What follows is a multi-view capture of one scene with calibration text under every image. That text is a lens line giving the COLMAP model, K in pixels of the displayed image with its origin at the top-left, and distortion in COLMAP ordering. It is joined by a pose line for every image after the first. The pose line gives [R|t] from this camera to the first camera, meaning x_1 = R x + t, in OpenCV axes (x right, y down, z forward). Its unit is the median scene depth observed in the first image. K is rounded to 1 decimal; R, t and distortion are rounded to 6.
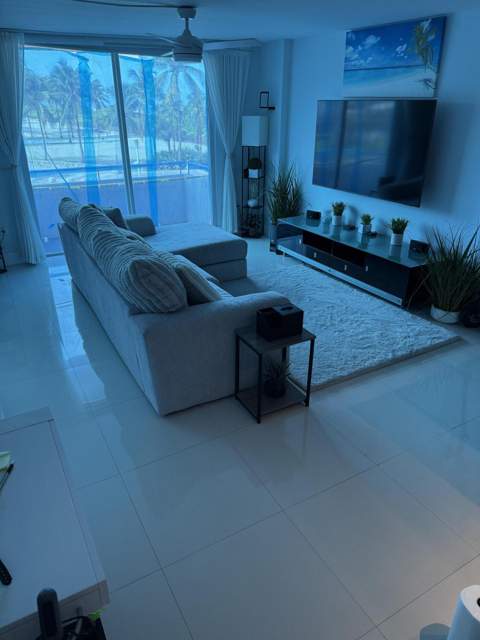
lens RADIAL K [[447.7, 0, 239.7], [0, 447.7, 335.8], [0, 0, 1]] dist [0.013315, -0.000193]
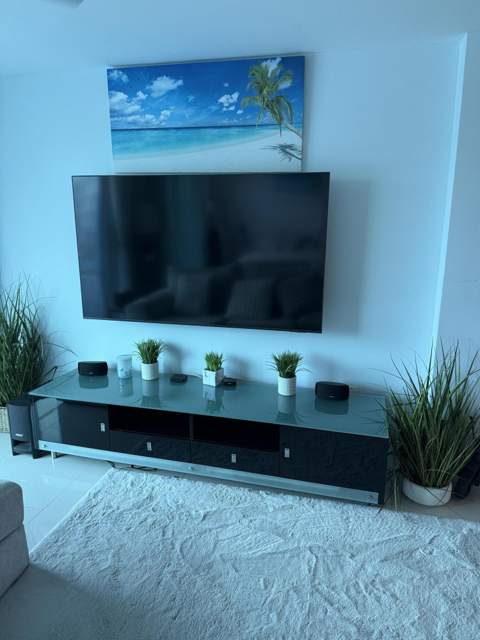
lens RADIAL K [[447.7, 0, 239.7], [0, 447.7, 335.8], [0, 0, 1]] dist [0.013315, -0.000193]
pose [[0.701682, -0.154011, 0.695646, -0.103644], [0.318408, 0.941220, -0.112792, -0.228805], [-0.637385, 0.300643, 0.709475, 0.584443]]
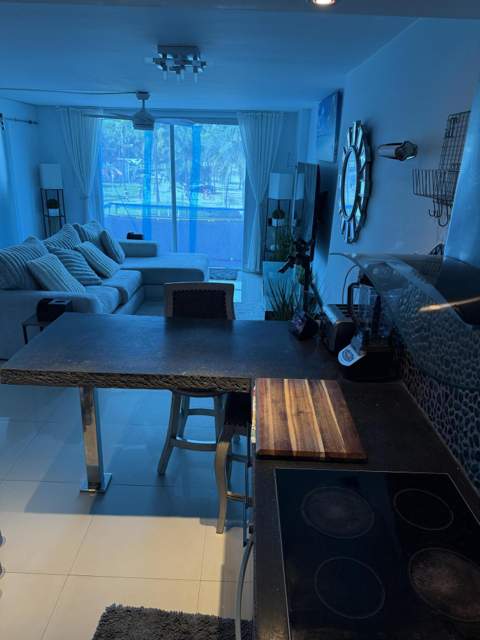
lens RADIAL K [[447.7, 0, 239.7], [0, 447.7, 335.8], [0, 0, 1]] dist [0.013315, -0.000193]
pose [[0.867162, 0.207089, -0.452929, 0.691621], [-0.251429, 0.967081, -0.039206, -0.034752], [0.429900, 0.147877, 0.890684, 0.025581]]
